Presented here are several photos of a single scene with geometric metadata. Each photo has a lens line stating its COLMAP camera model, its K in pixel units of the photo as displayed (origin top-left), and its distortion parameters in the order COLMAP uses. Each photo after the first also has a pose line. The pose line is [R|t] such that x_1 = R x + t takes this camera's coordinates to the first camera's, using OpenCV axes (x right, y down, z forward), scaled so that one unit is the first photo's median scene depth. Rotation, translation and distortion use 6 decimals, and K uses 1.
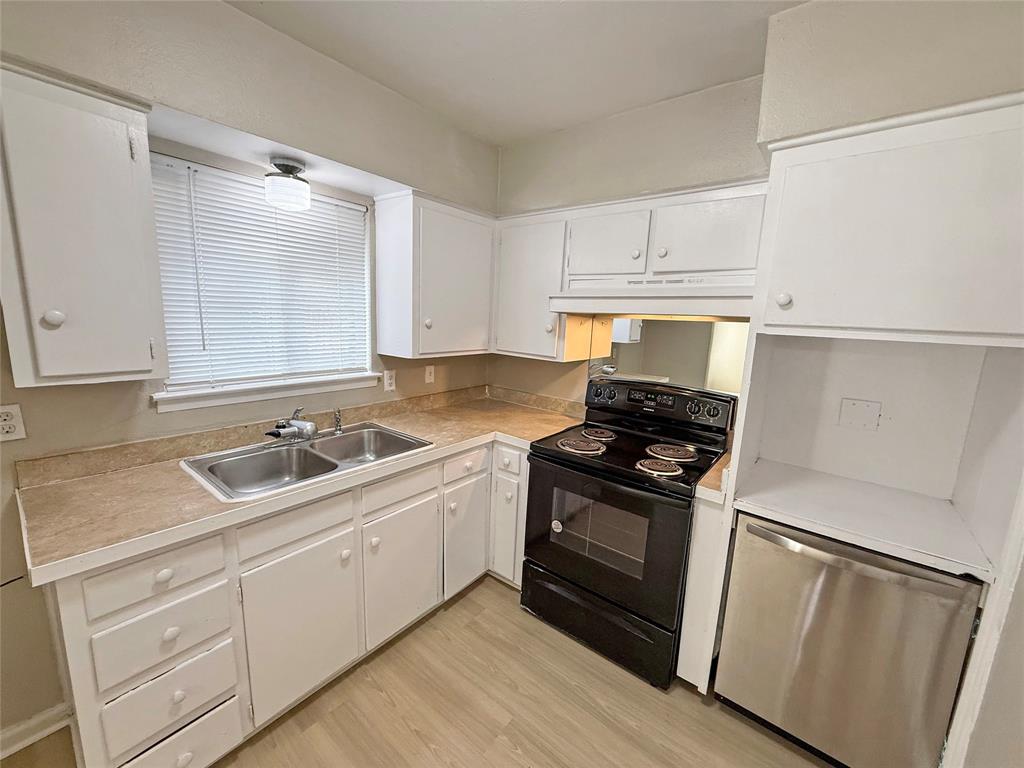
lens RADIAL K [[409.9, 0, 508.7], [0, 409.9, 385.1], [0, 0, 1]] dist [0.003596, 0.000657]
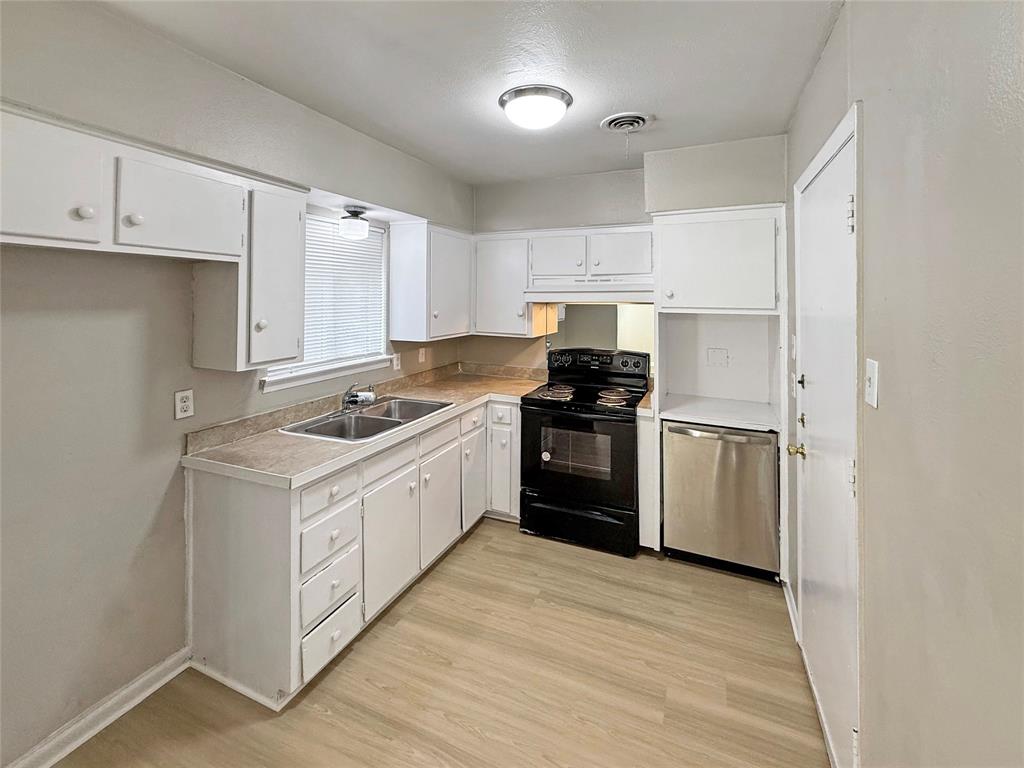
lens RADIAL K [[454.8, 0, 516.0], [0, 454.8, 294.9], [0, 0, 1]] dist [0.020965, 0.000365]
pose [[0.964932, -0.036857, 0.259898, -0.399068], [0.079607, 0.984554, -0.155937, 0.046455], [-0.250136, 0.171158, 0.952962, -0.586756]]
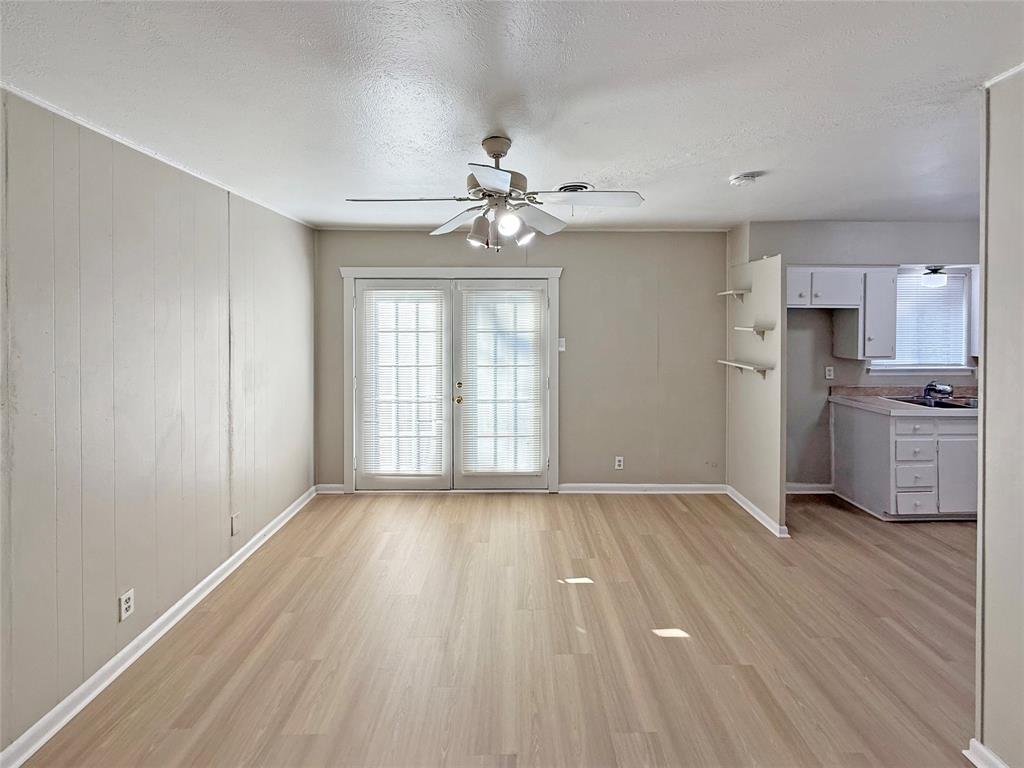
lens RADIAL K [[413.7, 0, 499.4], [0, 413.7, 324.1], [0, 0, 1]] dist [-0.007997, -0.001186]
pose [[0.606513, -0.034396, -0.794329, -0.206881], [-0.107814, 0.986278, -0.125030, 0.279761], [0.787729, 0.161472, 0.594482, -2.030964]]
